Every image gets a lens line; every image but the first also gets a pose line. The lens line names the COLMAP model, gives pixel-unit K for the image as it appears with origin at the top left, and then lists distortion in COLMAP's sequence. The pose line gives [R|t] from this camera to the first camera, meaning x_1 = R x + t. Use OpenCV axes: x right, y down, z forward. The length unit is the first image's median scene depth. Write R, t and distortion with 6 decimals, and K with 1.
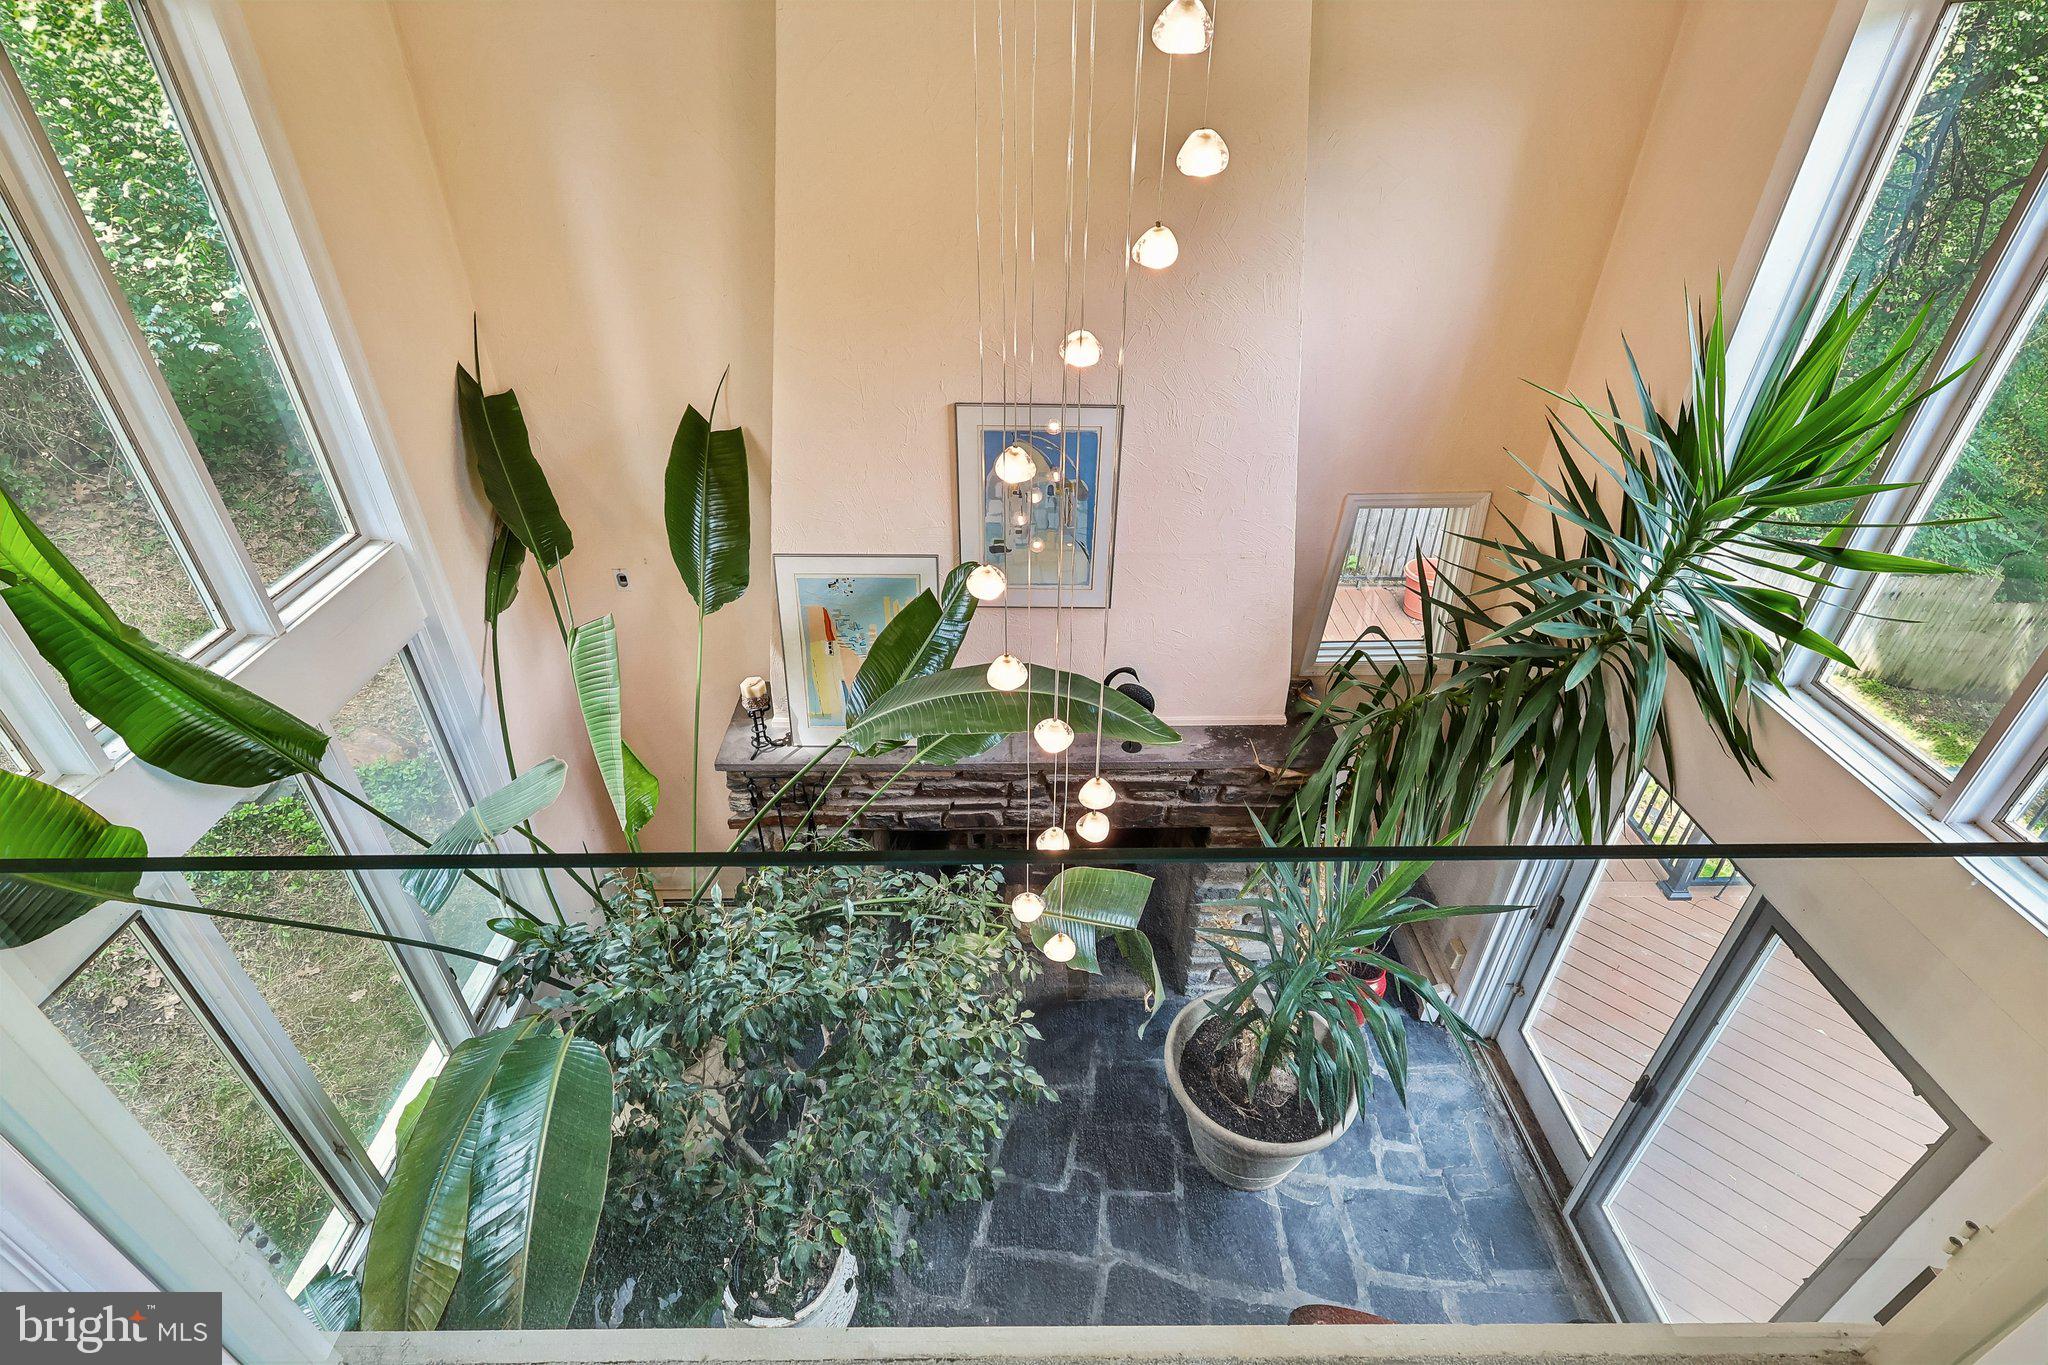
lens RADIAL K [[946.6, 0, 1022.6], [0, 946.6, 689.2], [0, 0, 1]] dist [-0.002577, 0.000348]
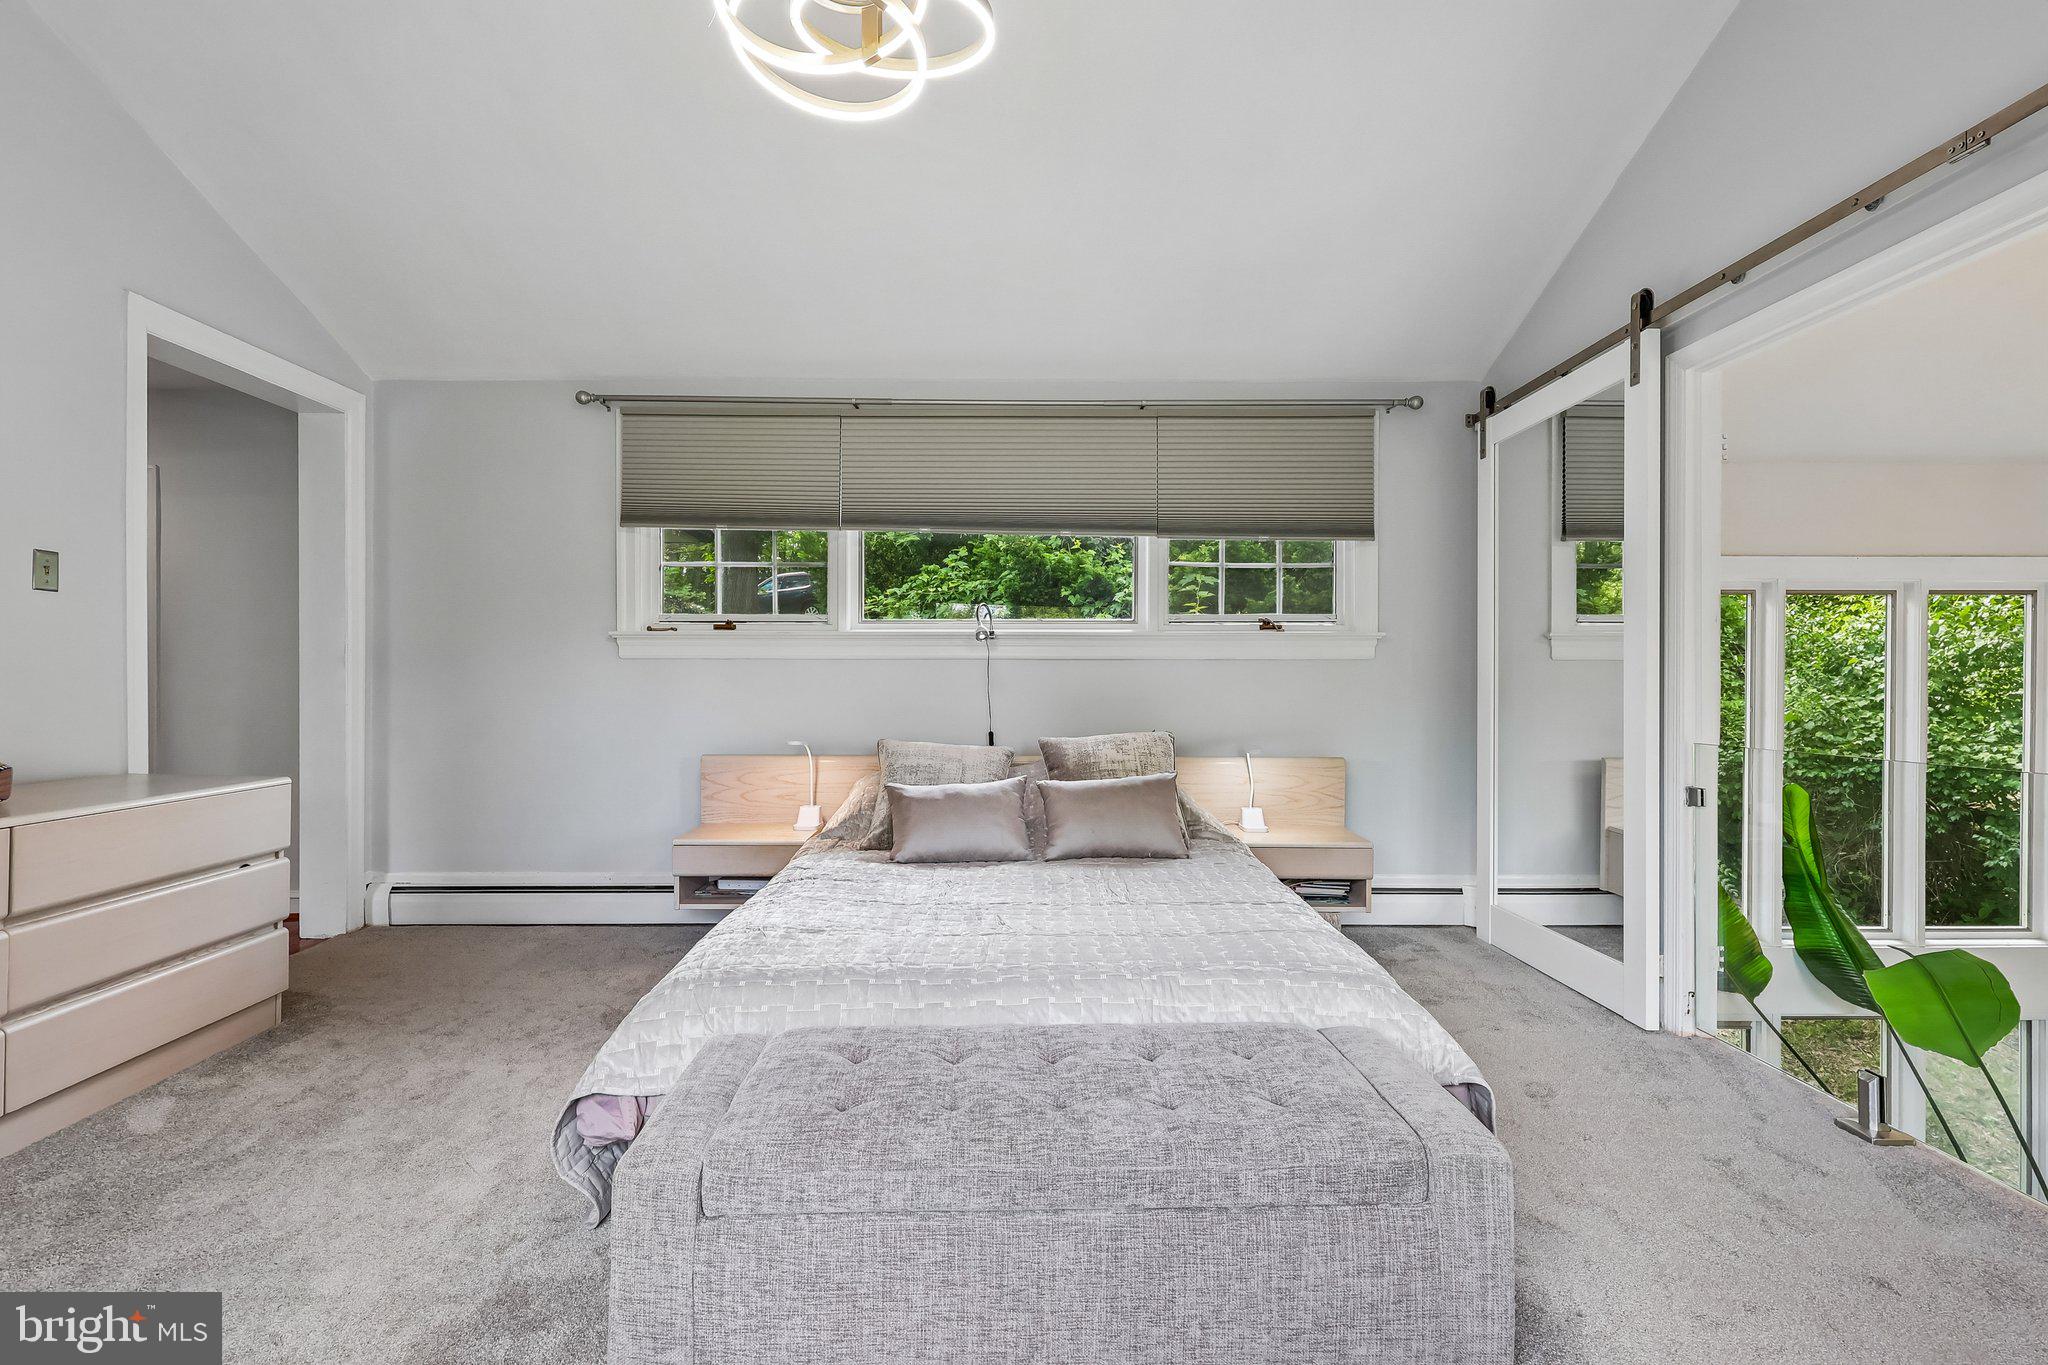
lens RADIAL K [[946.6, 0, 1022.6], [0, 946.6, 689.2], [0, 0, 1]] dist [-0.002577, 0.000348]
pose [[-0.004535, 0.002274, -0.999987, 0.546546], [-0.553097, 0.833105, 0.004403, 0.287090], [0.833104, 0.553110, -0.002521, -0.316953]]
